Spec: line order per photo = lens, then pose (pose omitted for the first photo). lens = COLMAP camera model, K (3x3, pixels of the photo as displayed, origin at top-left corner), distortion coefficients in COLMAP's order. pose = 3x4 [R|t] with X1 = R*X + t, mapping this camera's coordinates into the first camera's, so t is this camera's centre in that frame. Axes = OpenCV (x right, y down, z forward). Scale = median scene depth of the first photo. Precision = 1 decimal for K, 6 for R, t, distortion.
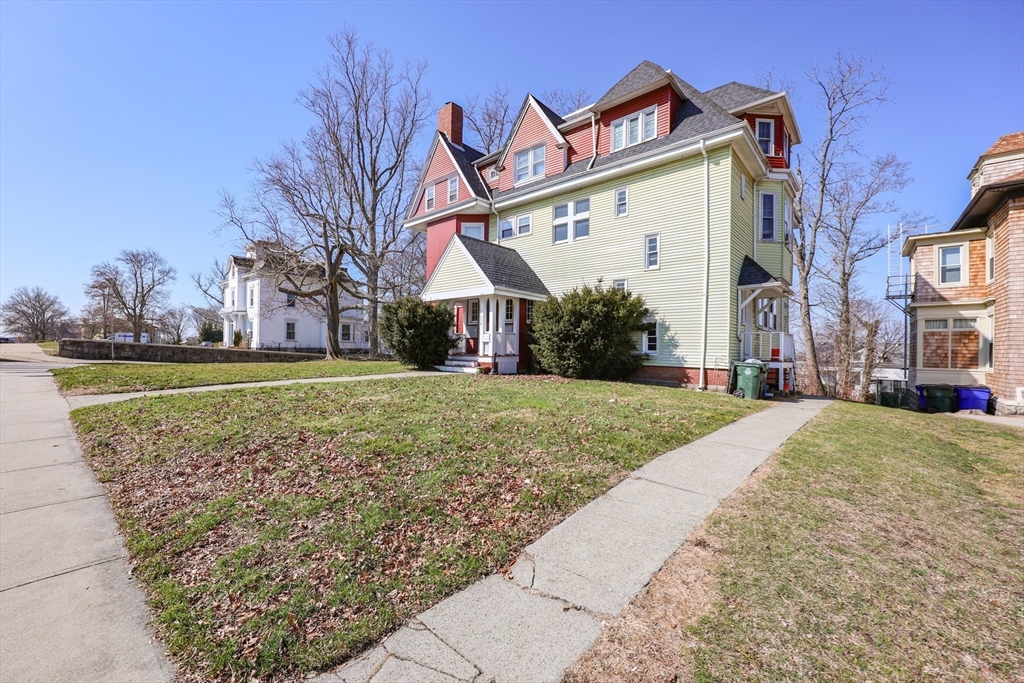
lens RADIAL K [[427.6, 0, 510.5], [0, 427.6, 346.0], [0, 0, 1]] dist [-0.010236, 0.000500]
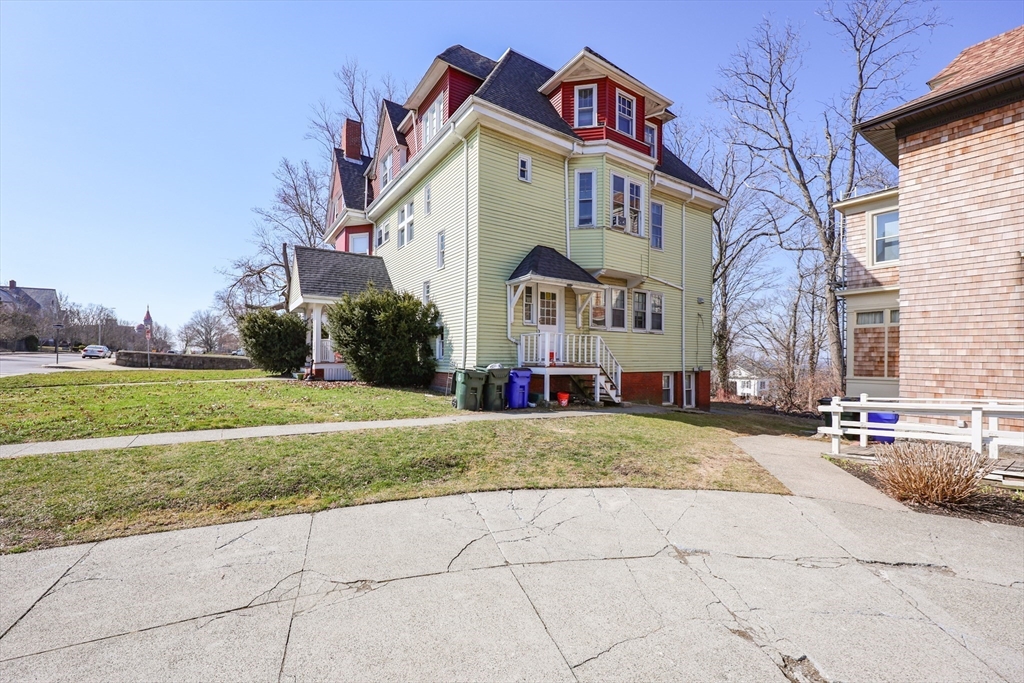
lens RADIAL K [[427.6, 0, 489.5], [0, 427.6, 357.8], [0, 0, 1]] dist [-0.010236, 0.000500]
pose [[0.964481, -0.006910, -0.264063, 0.599586], [0.008880, 0.999941, 0.006268, 0.009001], [0.264004, -0.008390, 0.964485, 0.108689]]
